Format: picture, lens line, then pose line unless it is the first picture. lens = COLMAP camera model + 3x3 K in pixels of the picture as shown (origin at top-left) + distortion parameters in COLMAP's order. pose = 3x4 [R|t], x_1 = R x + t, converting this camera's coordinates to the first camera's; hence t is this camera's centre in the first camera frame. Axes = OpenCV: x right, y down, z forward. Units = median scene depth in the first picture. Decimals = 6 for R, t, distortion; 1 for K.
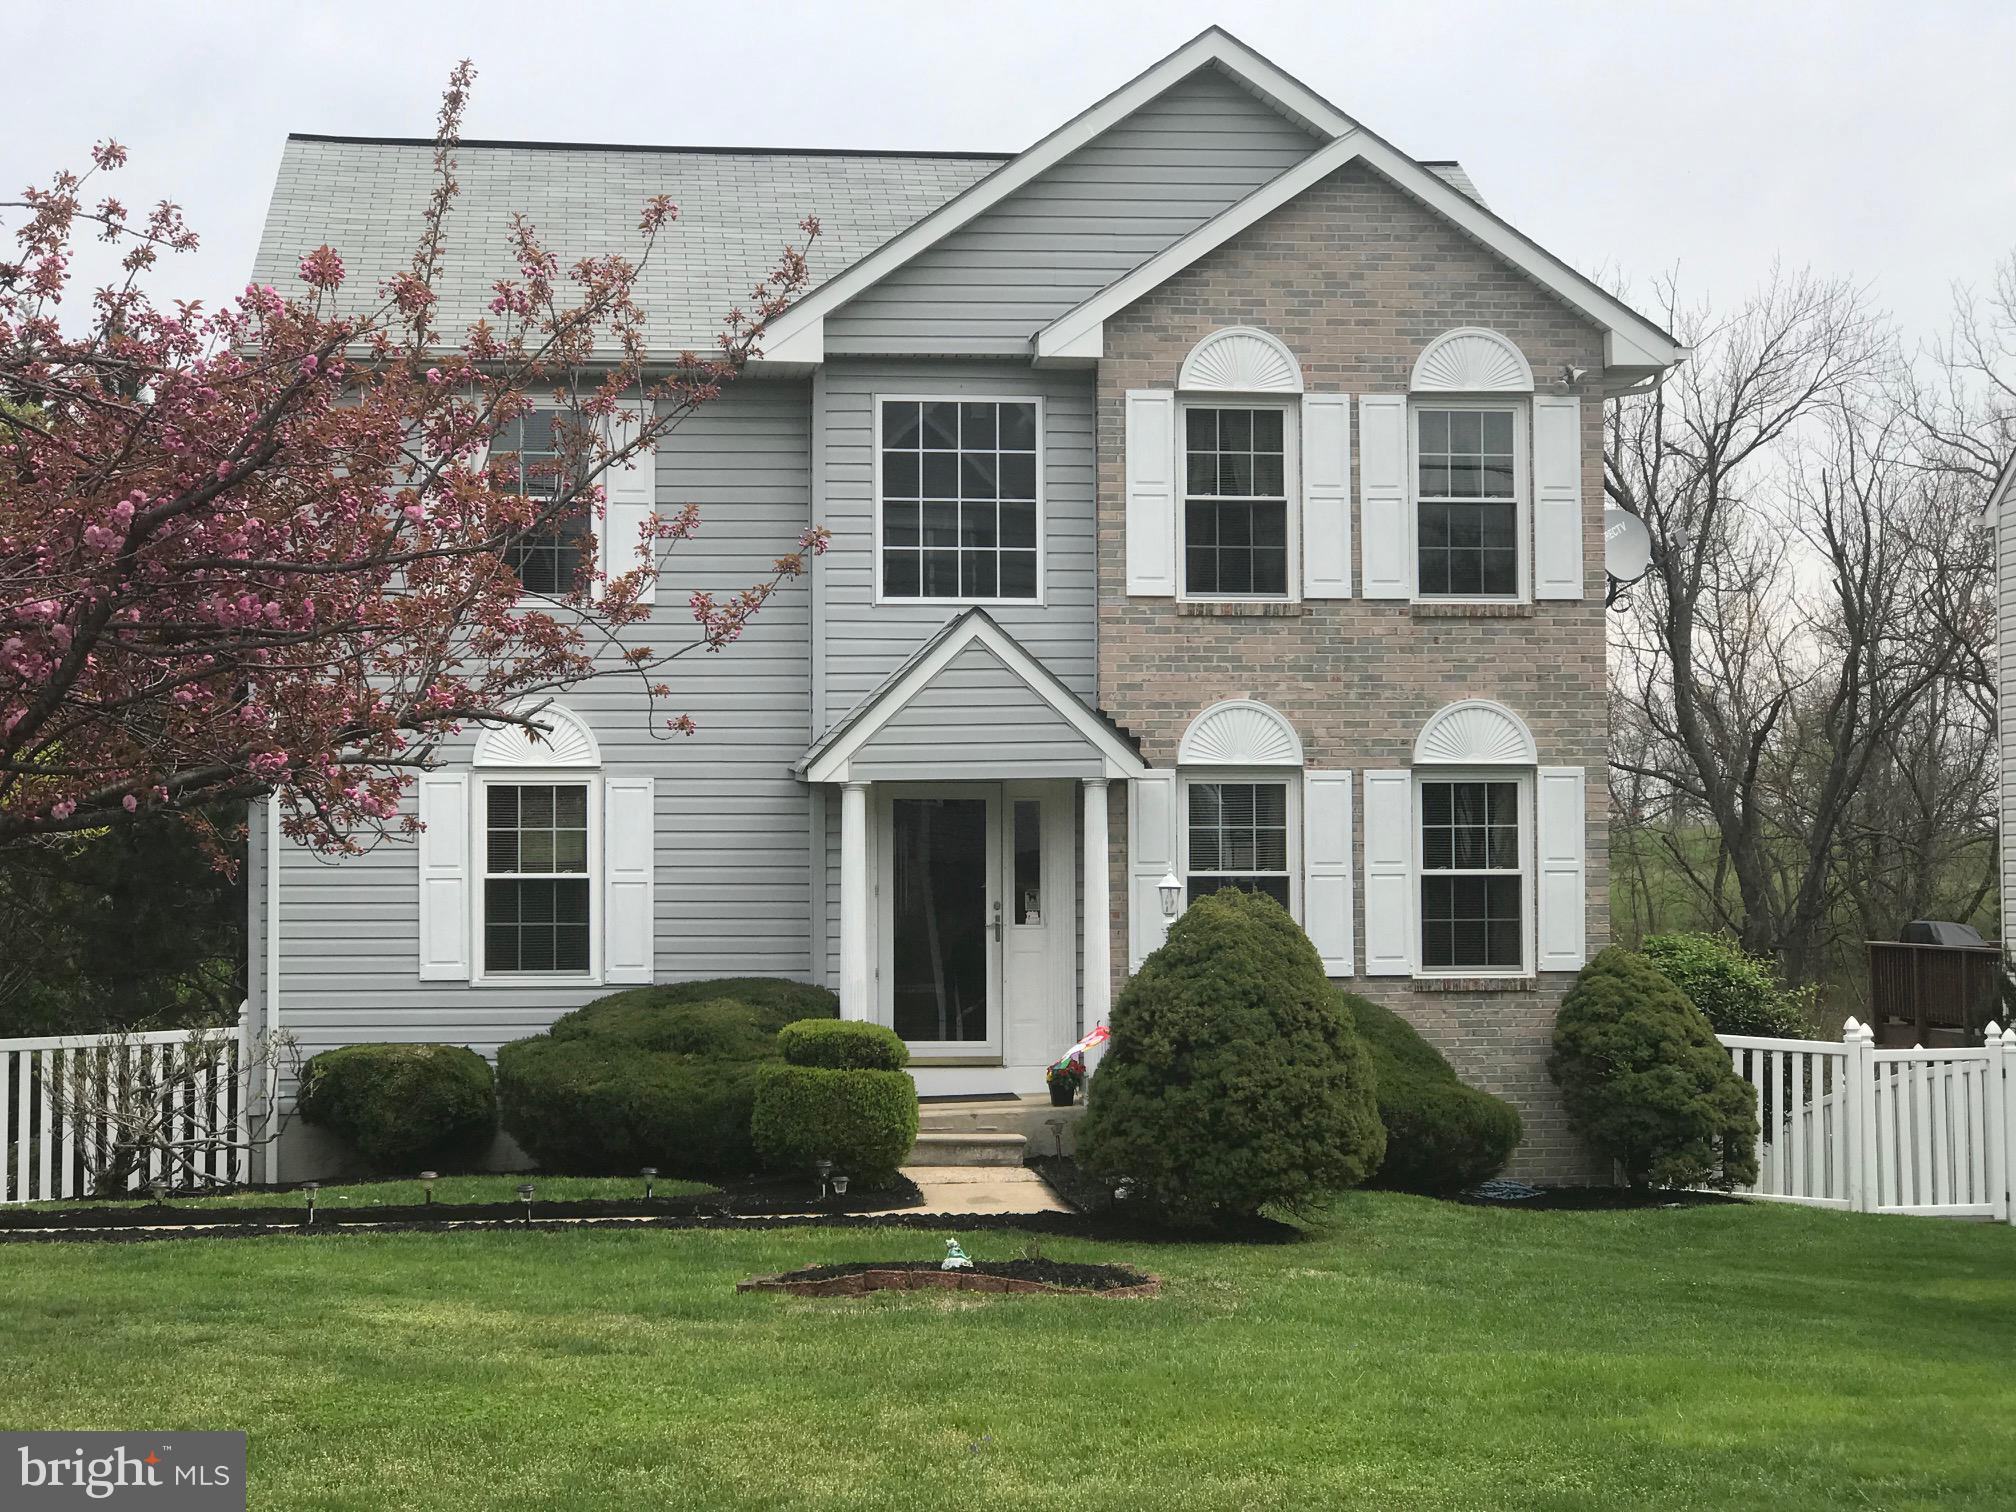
lens RADIAL K [[3288.2, 0, 1008.0], [0, 3288.2, 756.0], [0, 0, 1]] dist [-0.005839, 0.052654]
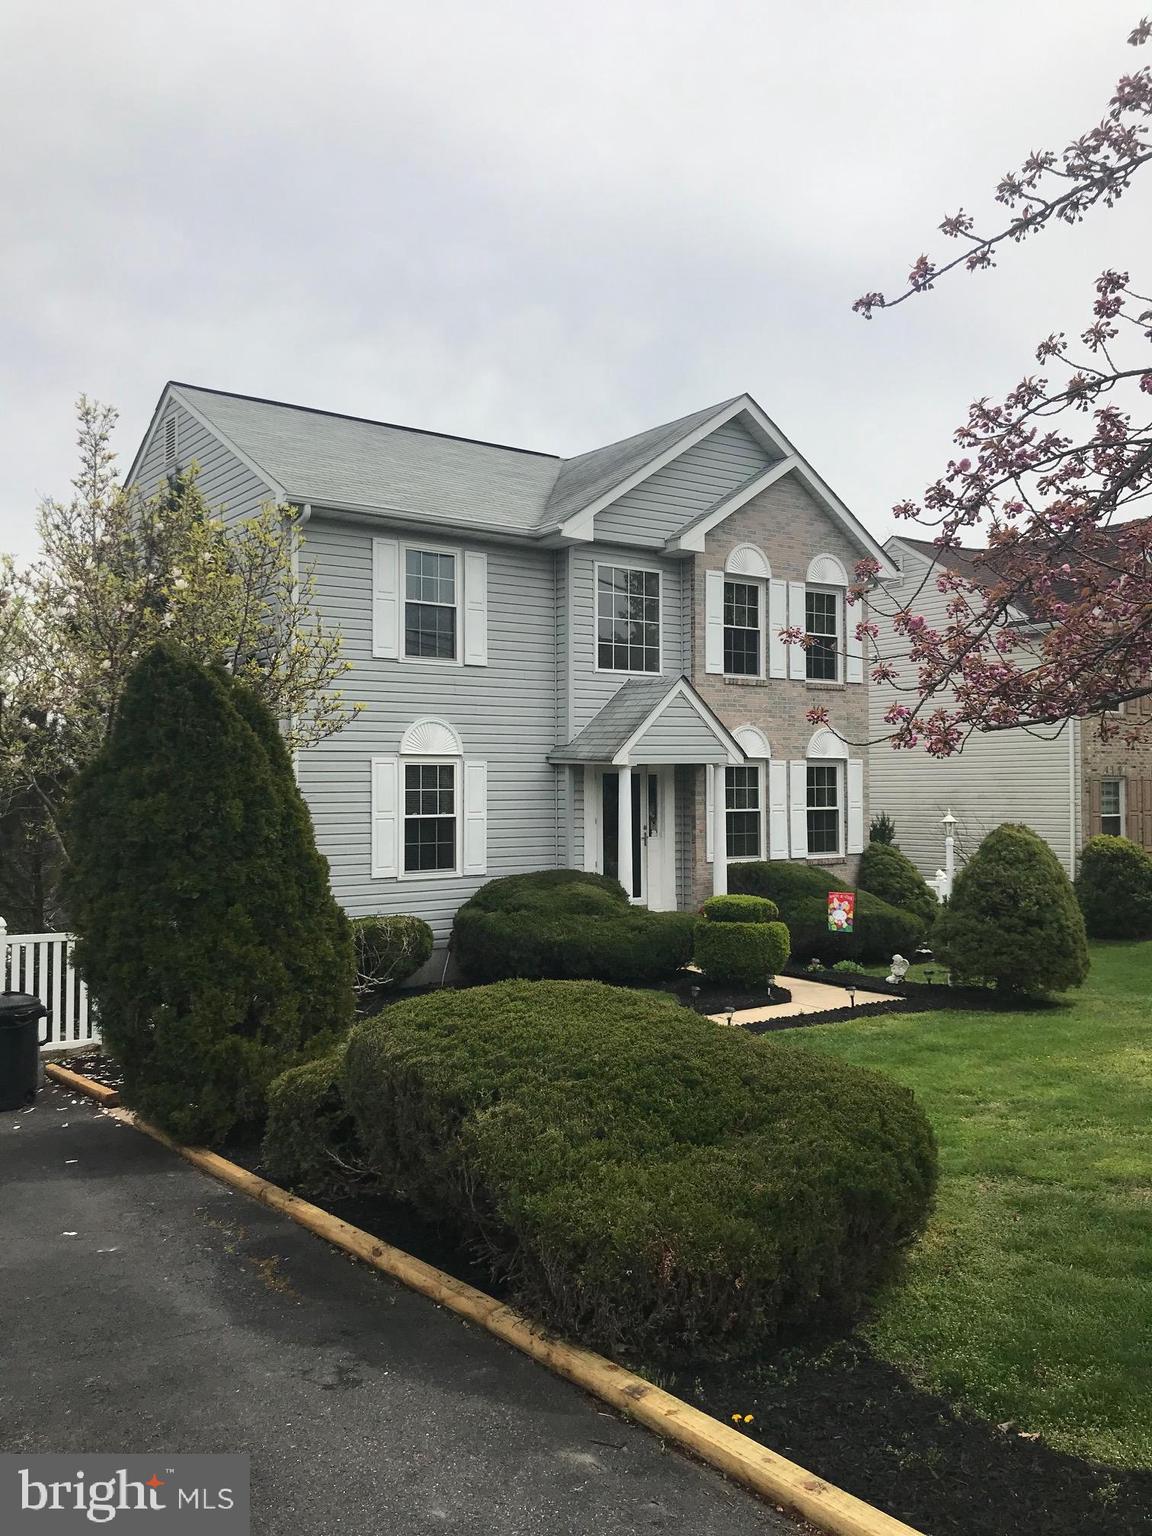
lens RADIAL K [[1279.5, 0, 573.9], [0, 1279.5, 745.3], [0, 0, 1]] dist [0.143234, -0.469038]
pose [[0.858627, 0.014392, 0.512400, -0.430948], [-0.014092, 0.999891, -0.004471, 0.000277], [-0.512408, -0.003382, 0.858736, 0.366489]]
